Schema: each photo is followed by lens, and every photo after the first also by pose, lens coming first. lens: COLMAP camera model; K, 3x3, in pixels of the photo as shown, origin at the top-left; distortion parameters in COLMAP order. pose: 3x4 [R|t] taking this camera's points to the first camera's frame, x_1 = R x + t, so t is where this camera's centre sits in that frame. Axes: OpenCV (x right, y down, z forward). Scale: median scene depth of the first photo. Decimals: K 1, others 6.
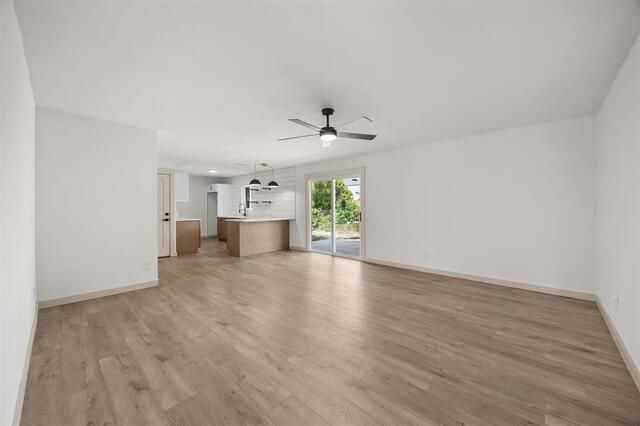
lens RADIAL K [[245.5, 0, 320.0], [0, 245.5, 213.0], [0, 0, 1]] dist [-0.001375, -0.000220]
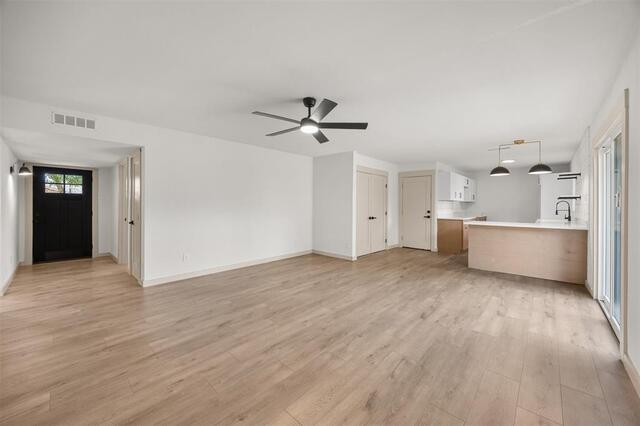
lens RADIAL K [[245.5, 0, 320.0], [0, 245.5, 213.0], [0, 0, 1]] dist [-0.001375, -0.000220]
pose [[0.005985, 0.034140, -0.999399, 1.211603], [-0.031548, 0.998926, 0.033935, -0.029798], [0.999484, 0.031326, 0.007056, 1.326176]]
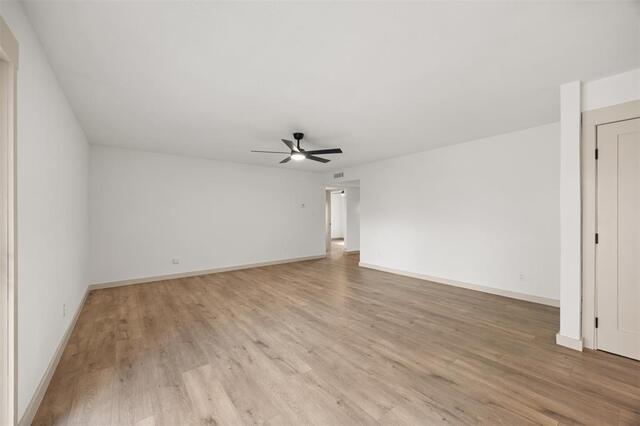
lens RADIAL K [[245.5, 0, 320.0], [0, 245.5, 213.0], [0, 0, 1]] dist [-0.001375, -0.000220]
pose [[-0.989910, 0.007181, 0.141515, -0.301461], [0.009932, 0.999775, 0.018748, -0.063370], [-0.141349, 0.019964, -0.989759, 2.767812]]
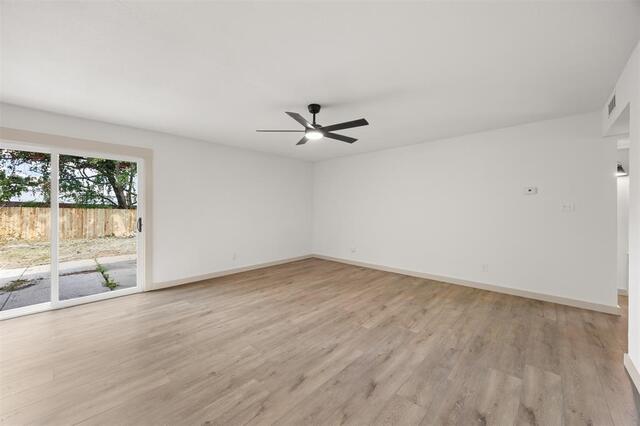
lens RADIAL K [[248.3, 0, 320.0], [0, 248.3, 213.0], [0, 0, 1]] dist [-0.010843, -0.000066]
pose [[-0.002897, -0.011575, 0.999929, -1.160573], [0.029085, 0.999509, 0.011654, -0.022840], [-0.999573, 0.029117, -0.002559, 1.254918]]
